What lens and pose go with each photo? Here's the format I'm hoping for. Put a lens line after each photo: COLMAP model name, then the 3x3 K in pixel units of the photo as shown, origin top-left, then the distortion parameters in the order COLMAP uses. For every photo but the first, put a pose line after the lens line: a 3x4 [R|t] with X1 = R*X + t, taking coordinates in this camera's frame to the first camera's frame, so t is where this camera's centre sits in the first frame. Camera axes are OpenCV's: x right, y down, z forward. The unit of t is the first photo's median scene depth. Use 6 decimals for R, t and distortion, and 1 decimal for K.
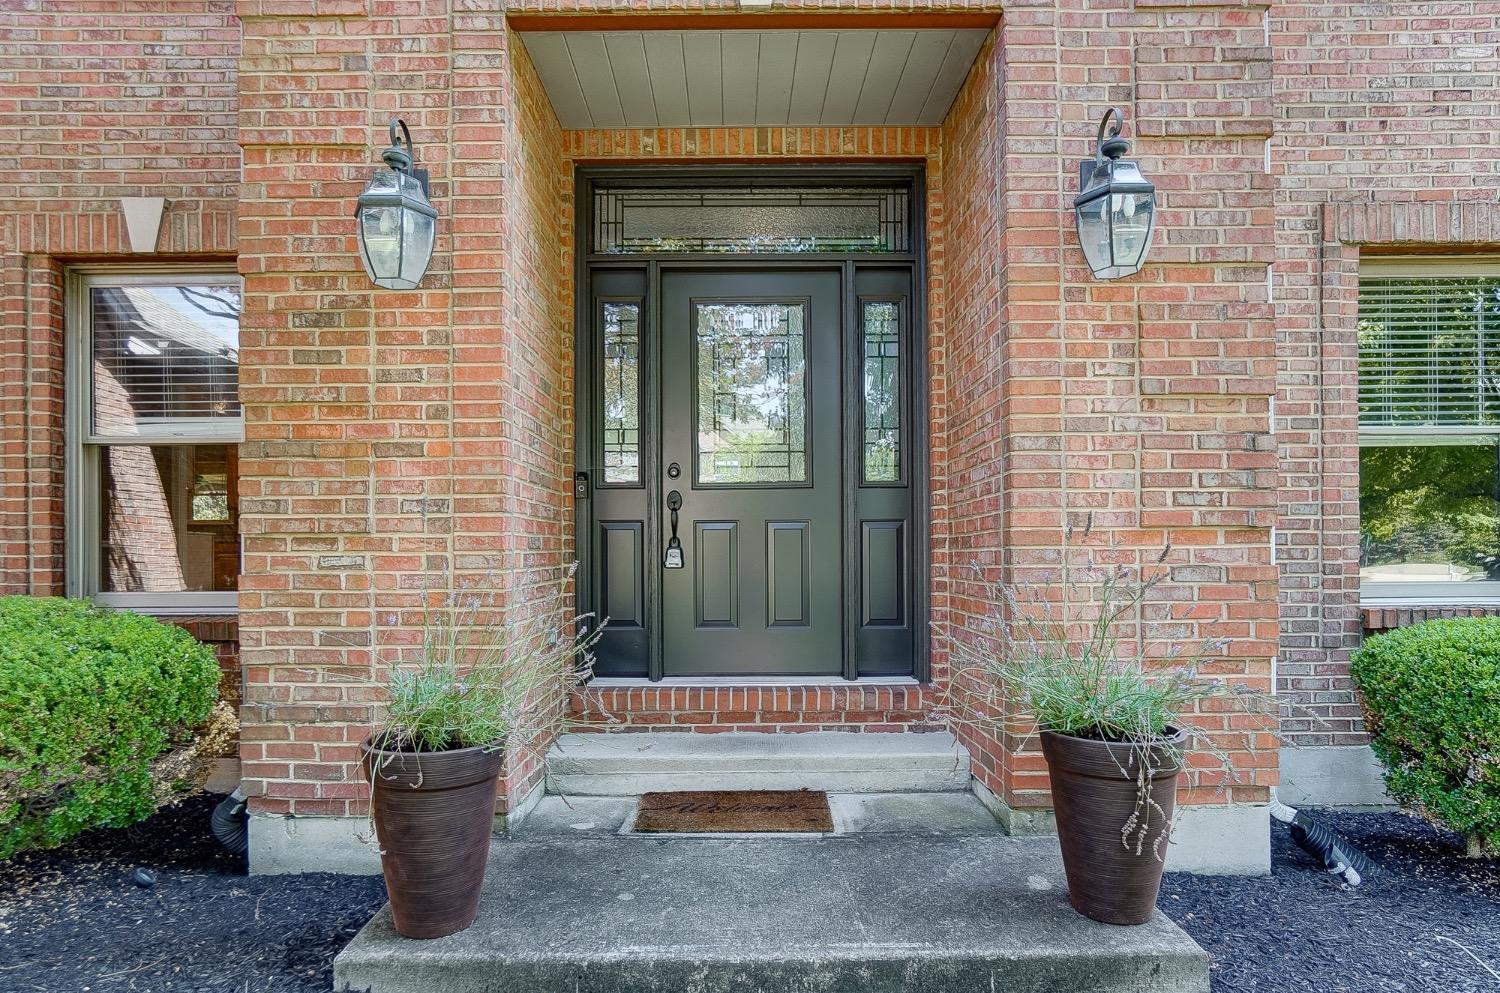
lens RADIAL K [[827.7, 0, 725.5], [0, 827.7, 542.6], [0, 0, 1]] dist [-0.008885, -0.000235]
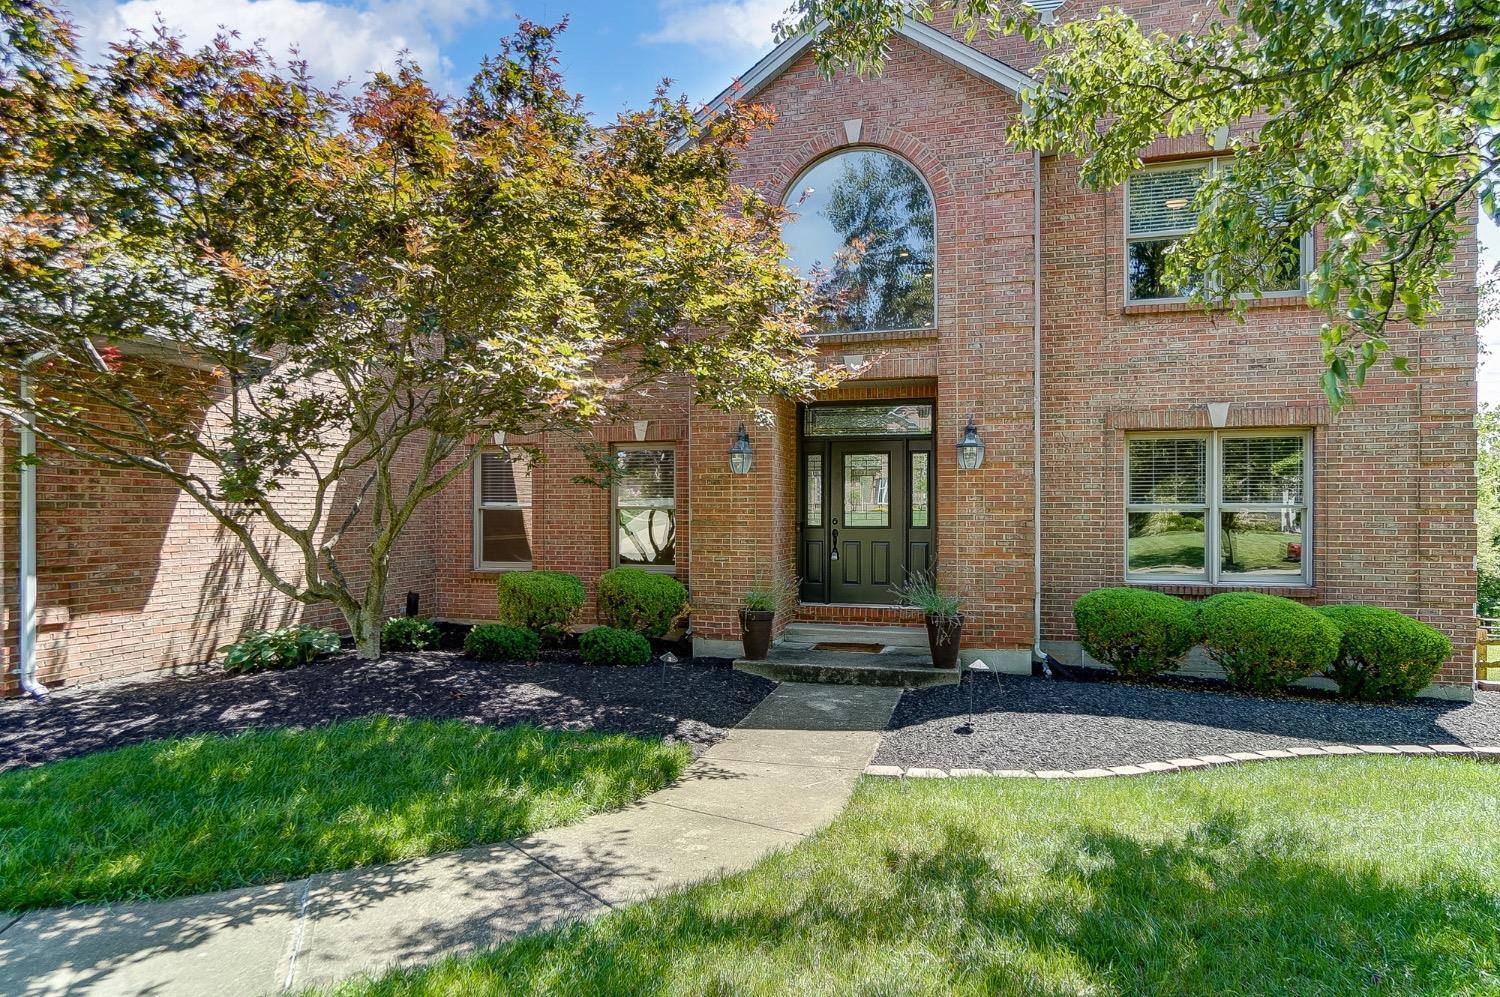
lens RADIAL K [[827.7, 0, 749.4], [0, 827.7, 503.8], [0, 0, 1]] dist [-0.008885, -0.000235]
pose [[0.968250, 0.005147, -0.249931, 0.326471], [-0.006274, 0.999973, -0.003712, -0.134161], [0.249906, 0.005162, 0.968256, -1.558675]]
